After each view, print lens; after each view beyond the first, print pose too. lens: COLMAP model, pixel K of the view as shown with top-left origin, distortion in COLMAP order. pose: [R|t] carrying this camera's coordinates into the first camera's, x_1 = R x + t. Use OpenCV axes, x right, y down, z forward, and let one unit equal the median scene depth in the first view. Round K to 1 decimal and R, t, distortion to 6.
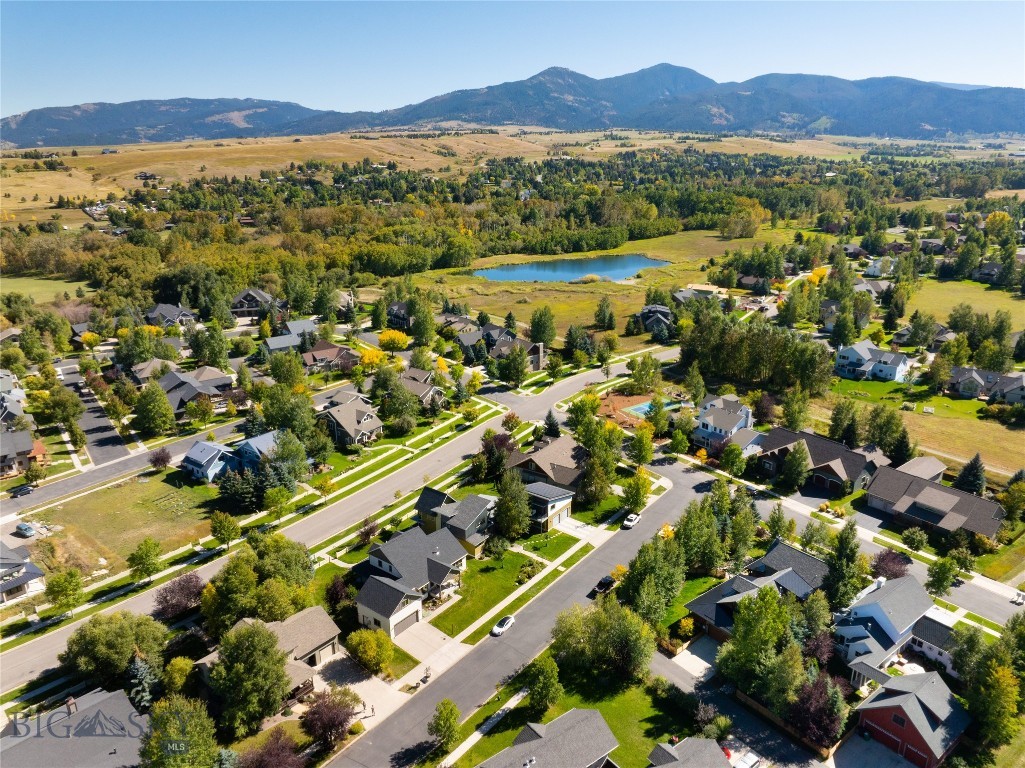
lens RADIAL K [[722.7, 0, 522.5], [0, 722.7, 389.2], [0, 0, 1]] dist [-0.044177, 0.004821]
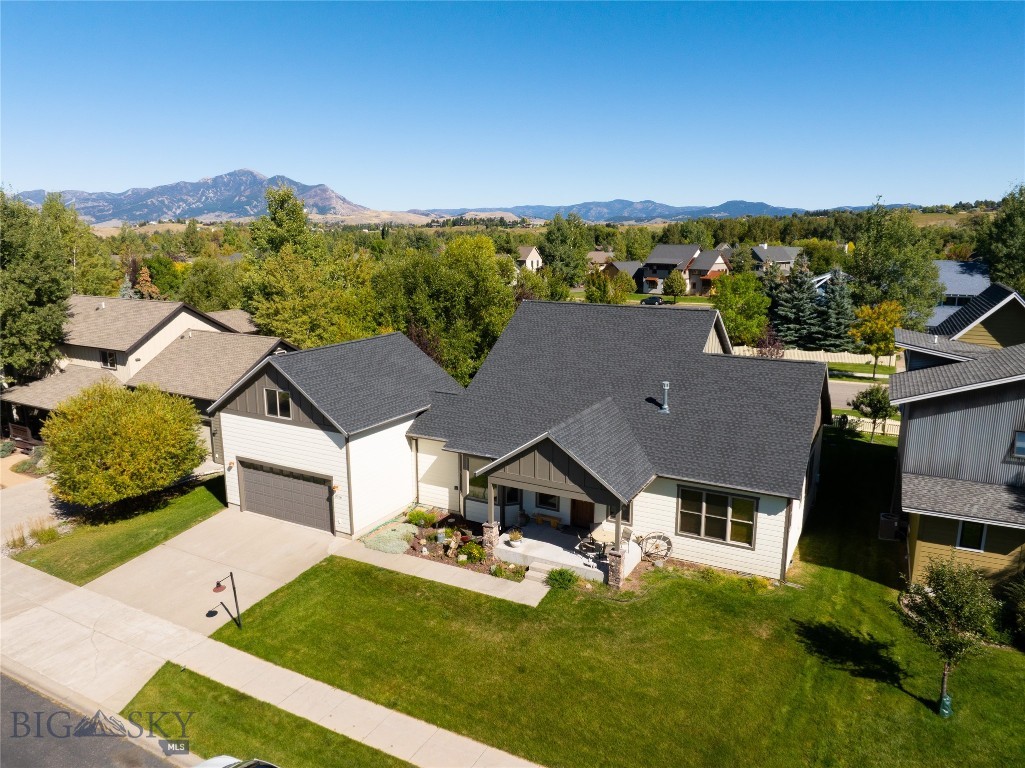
lens RADIAL K [[722.7, 0, 513.3], [0, 722.7, 385.6], [0, 0, 1]] dist [-0.044177, 0.004821]
pose [[0.146240, 0.204863, -0.967804, 0.072897], [-0.313046, 0.937629, 0.151173, 0.181794], [0.938411, 0.280860, 0.201251, 0.819876]]
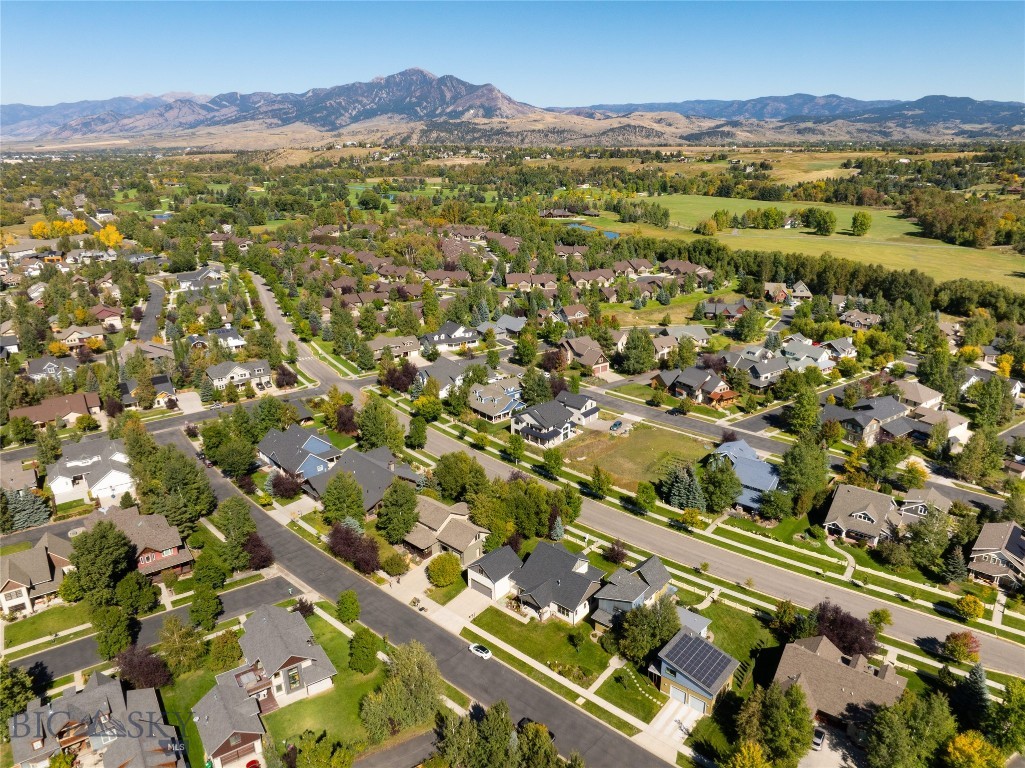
lens RADIAL K [[722.7, 0, 518.7], [0, 722.7, 379.4], [0, 0, 1]] dist [-0.044177, 0.004821]
pose [[-0.066501, 0.334968, -0.939880, 0.677894], [-0.312766, 0.887493, 0.338428, -0.326866], [0.947499, 0.316468, 0.045748, 0.723188]]
